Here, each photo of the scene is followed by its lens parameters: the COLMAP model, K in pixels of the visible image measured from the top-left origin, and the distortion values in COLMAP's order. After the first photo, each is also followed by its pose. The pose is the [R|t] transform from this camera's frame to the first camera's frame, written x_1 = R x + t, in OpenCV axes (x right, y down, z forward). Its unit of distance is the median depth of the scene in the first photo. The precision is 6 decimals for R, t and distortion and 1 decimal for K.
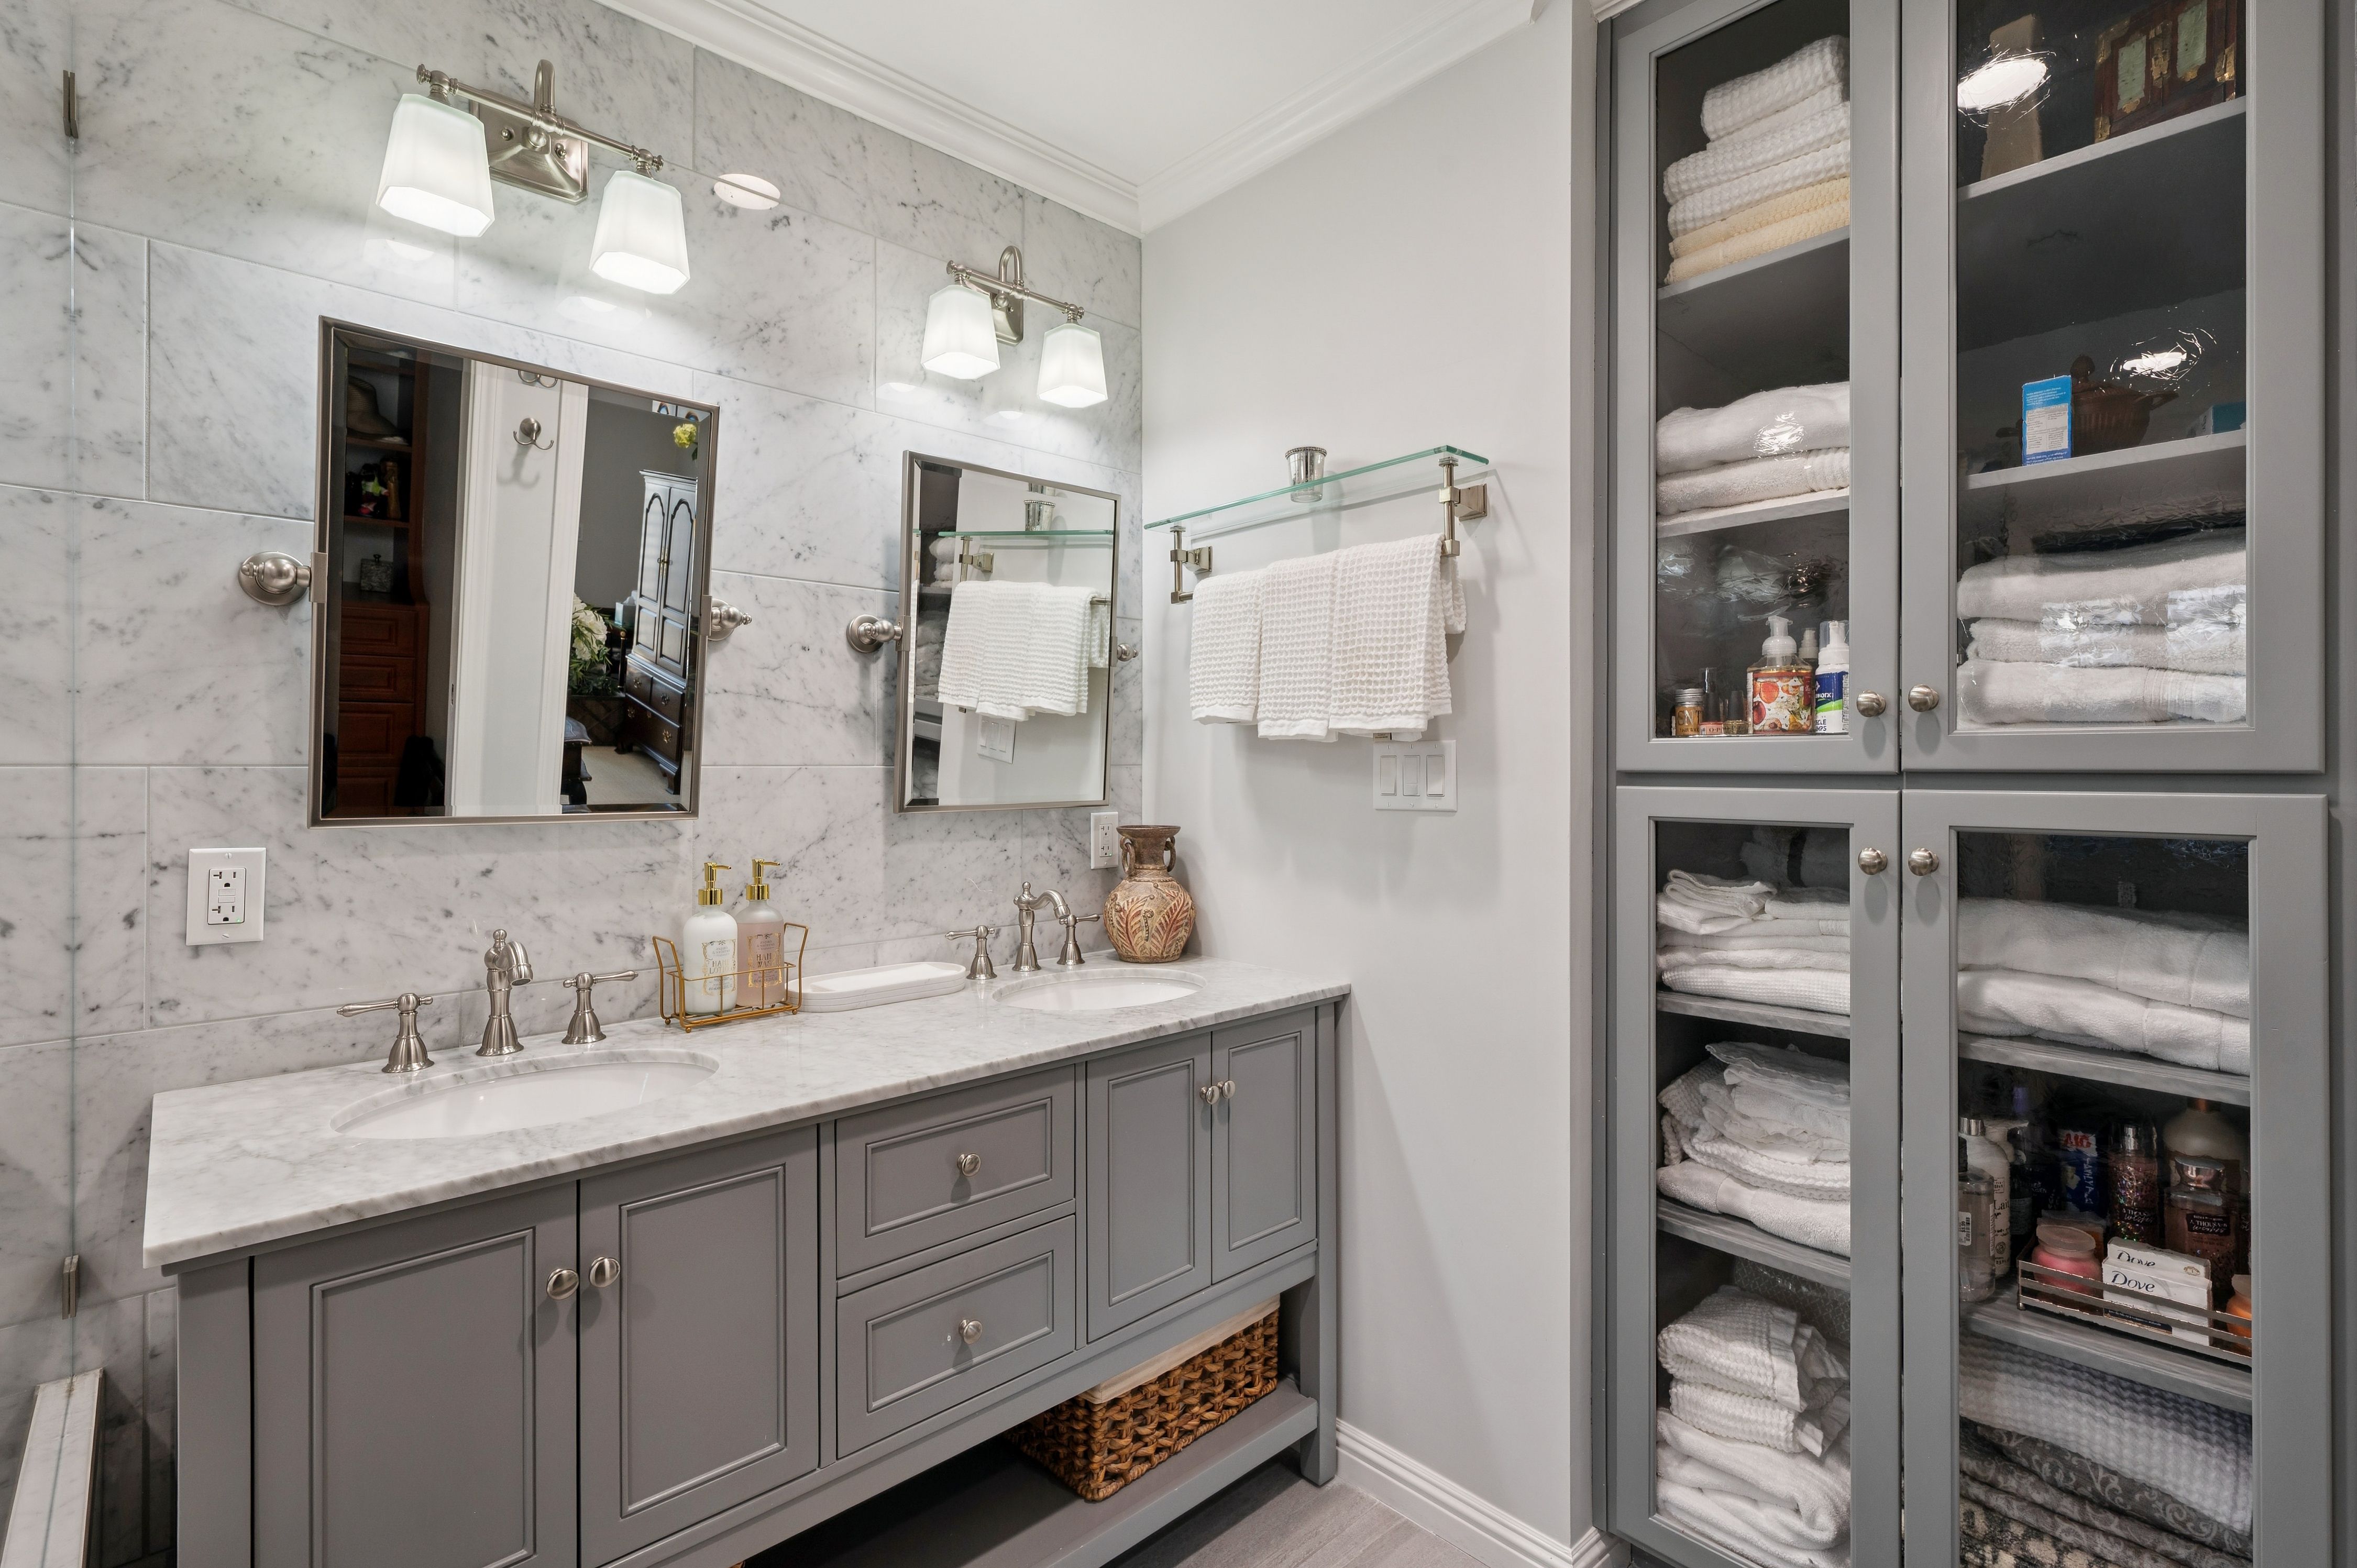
lens RADIAL K [[1084.1, 0, 1175.6], [0, 1084.1, 767.3], [0, 0, 1]] dist [-0.001501, -0.000135]
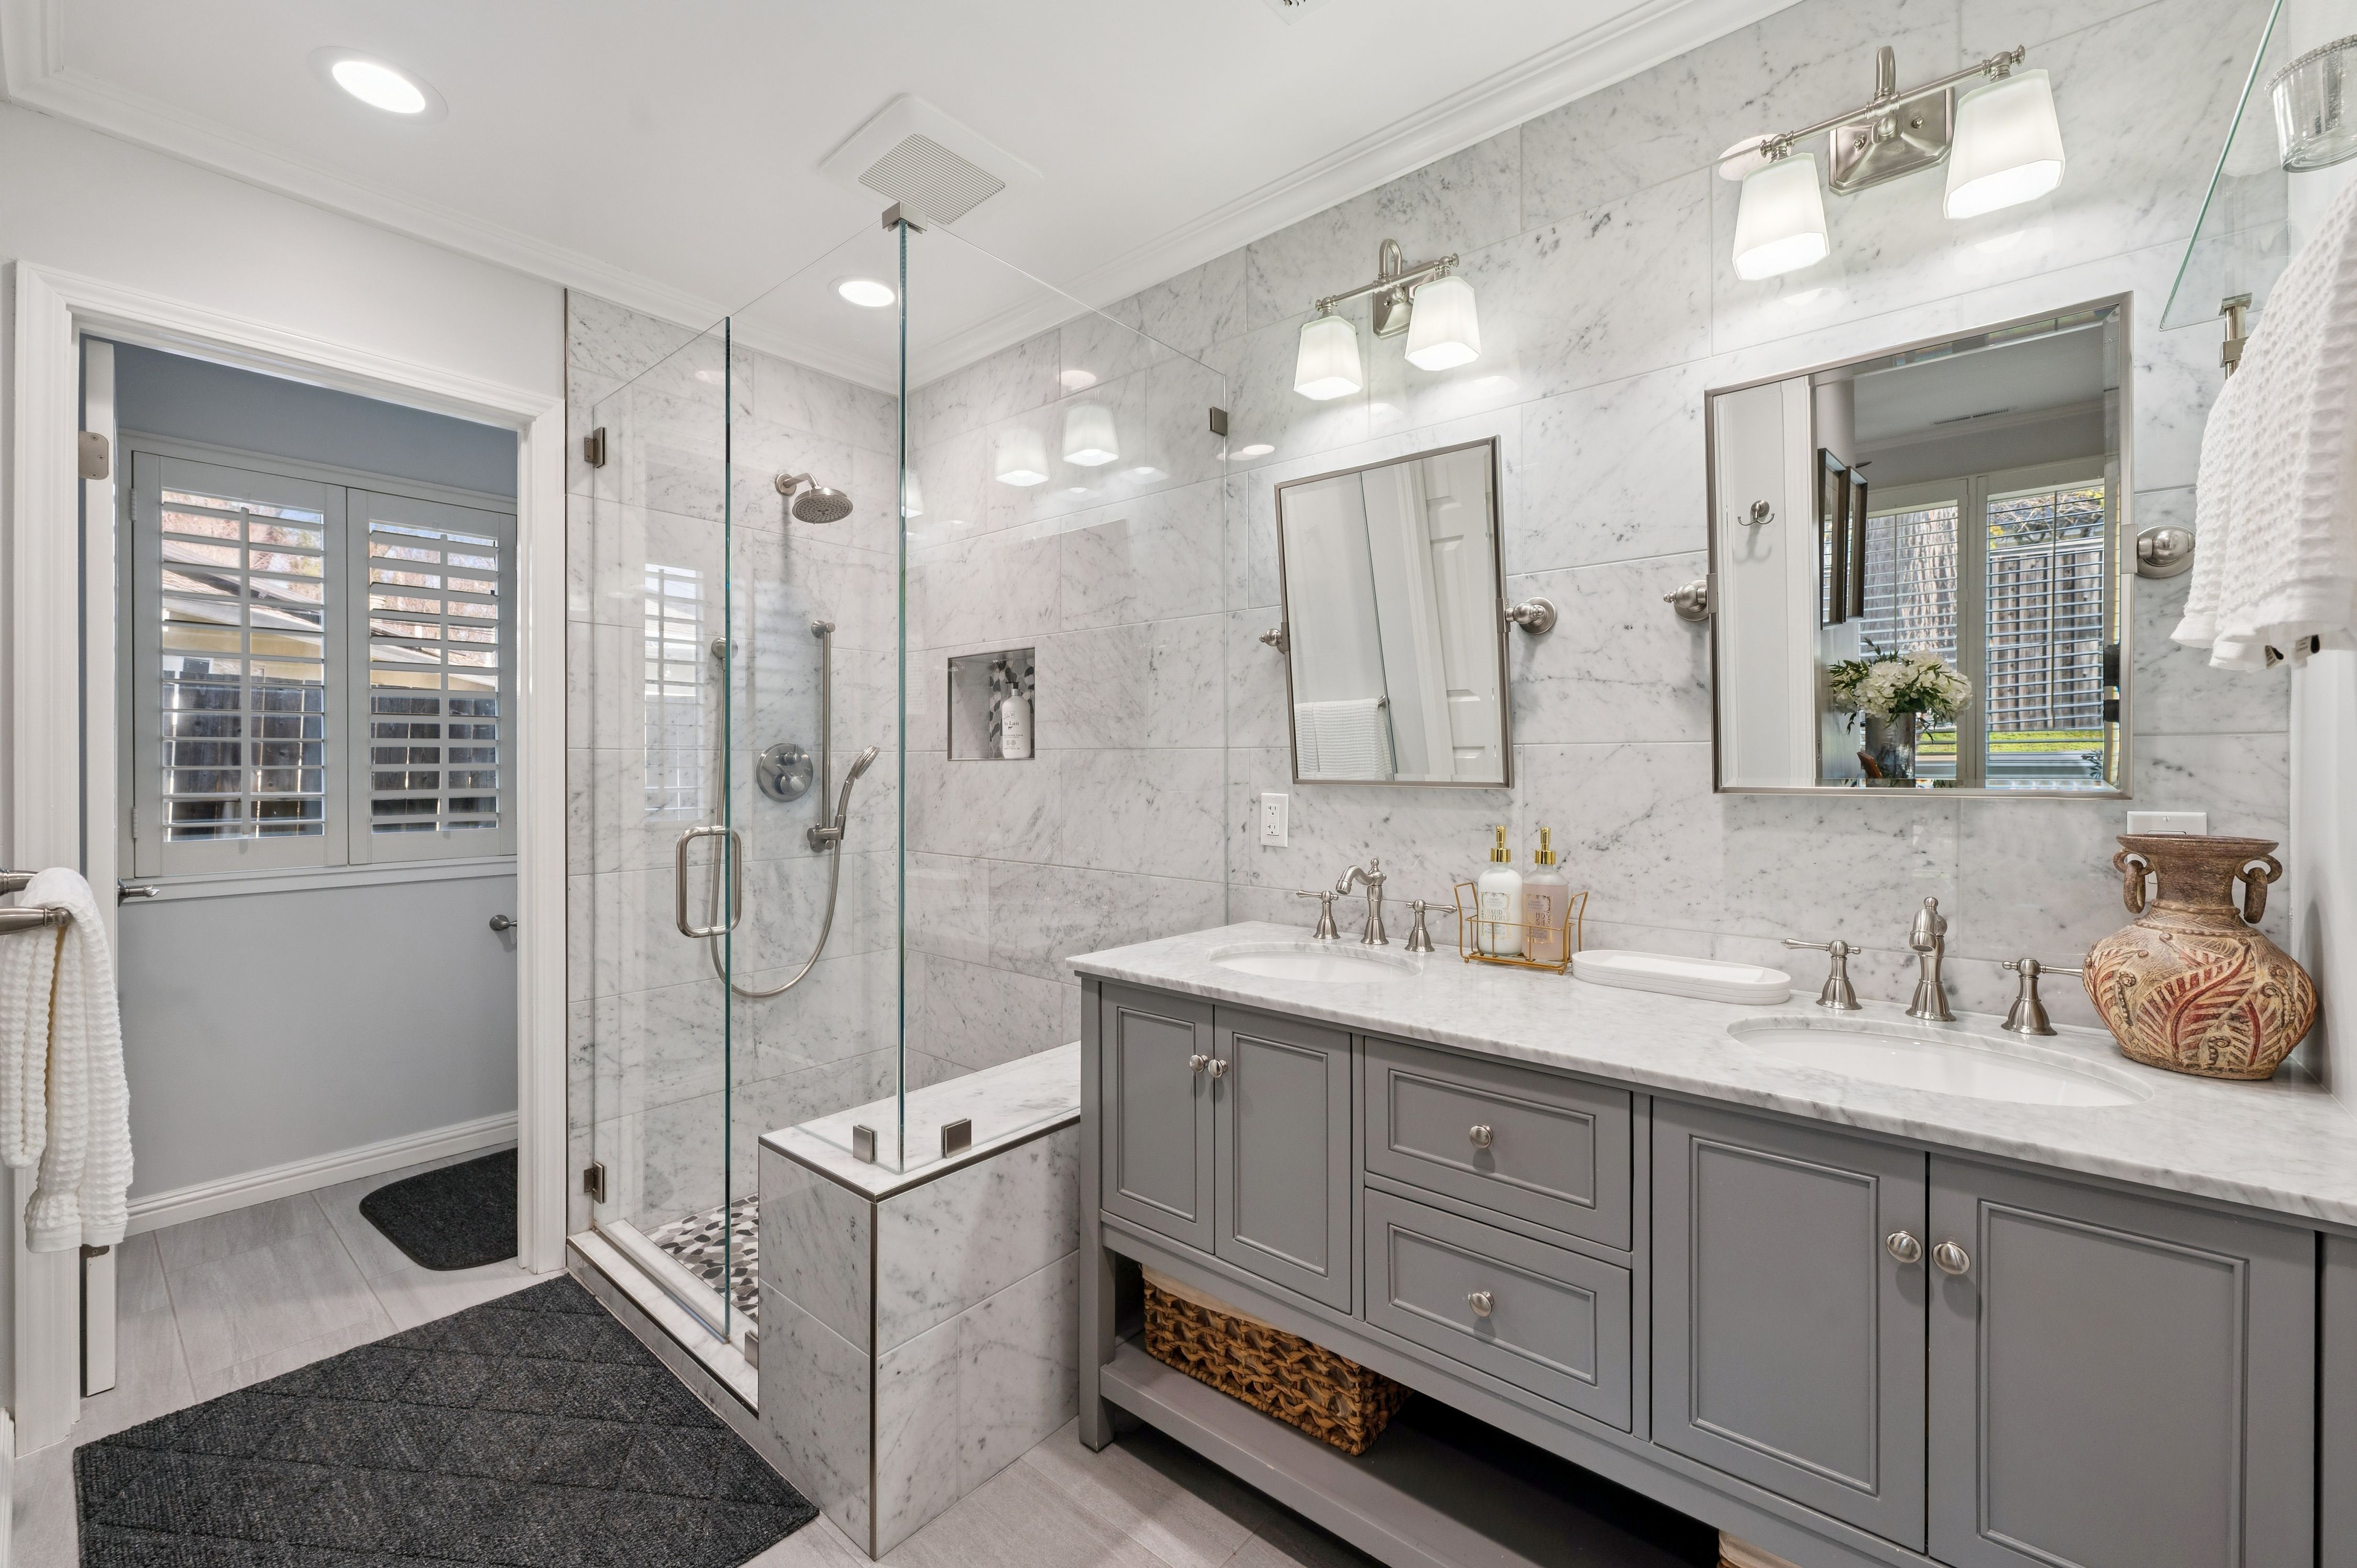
lens RADIAL K [[949.5, 0, 1176.9], [0, 949.5, 772.1], [0, 0, 1]] dist [-0.003246, -0.000599]
pose [[0.121802, 0.009397, -0.992510, 0.515774], [0.000066, 0.999955, 0.009475, 0.018550], [0.992554, -0.001220, 0.121796, 0.496813]]
